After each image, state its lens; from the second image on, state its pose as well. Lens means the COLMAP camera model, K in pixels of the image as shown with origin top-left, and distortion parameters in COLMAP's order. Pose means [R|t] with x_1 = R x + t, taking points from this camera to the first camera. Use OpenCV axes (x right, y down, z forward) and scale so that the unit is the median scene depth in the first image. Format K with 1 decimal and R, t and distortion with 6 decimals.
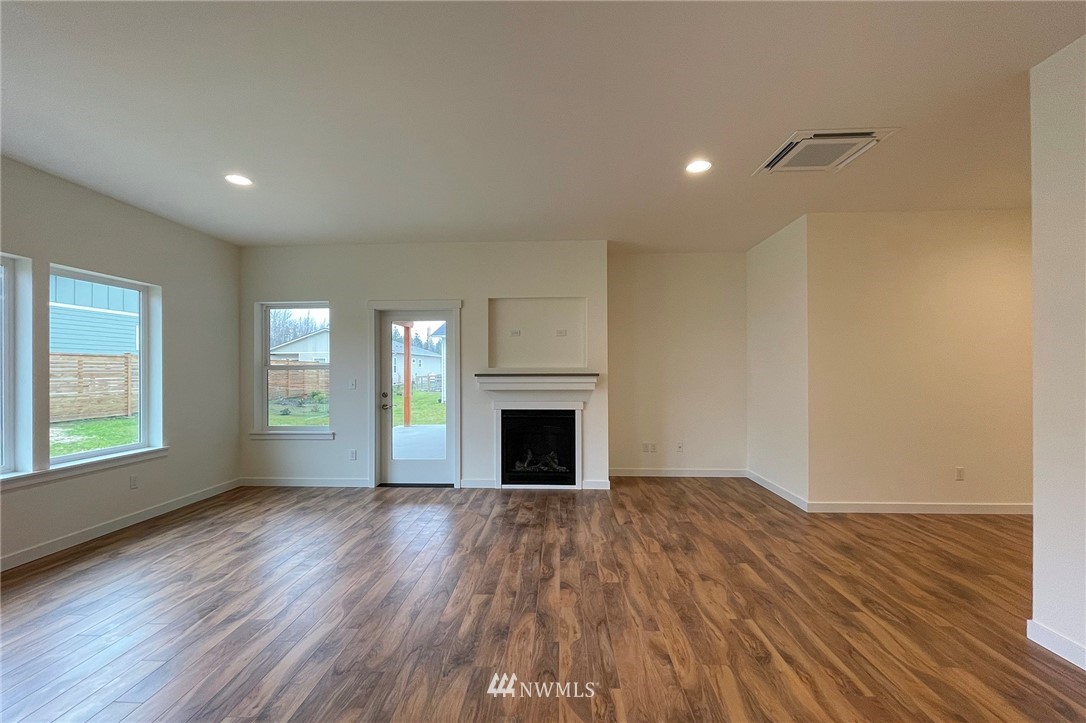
lens RADIAL K [[440.0, 0, 532.0], [0, 440.0, 369.3], [0, 0, 1]] dist [0.000638, -0.000079]
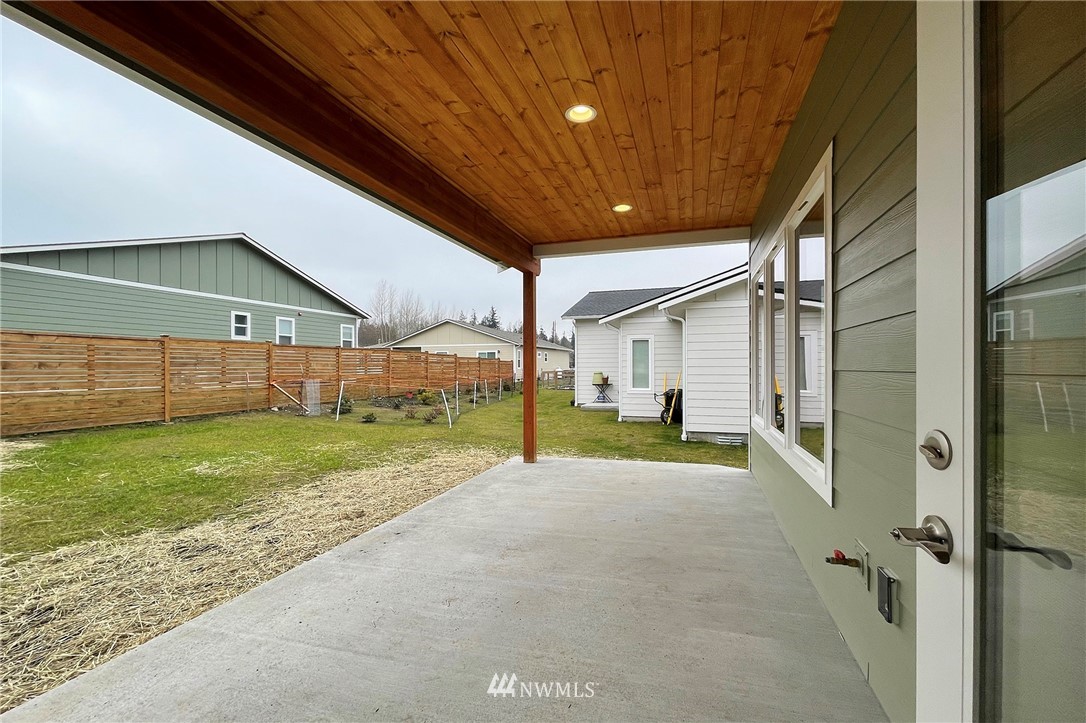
lens RADIAL K [[465.2, 0, 545.3], [0, 465.2, 367.3], [0, 0, 1]] dist [0.000341, 0.000036]
pose [[0.969161, 0.001809, -0.246422, -0.258080], [-0.000691, 0.999989, 0.004623, 0.027089], [0.246428, -0.004310, 0.969152, 0.931977]]
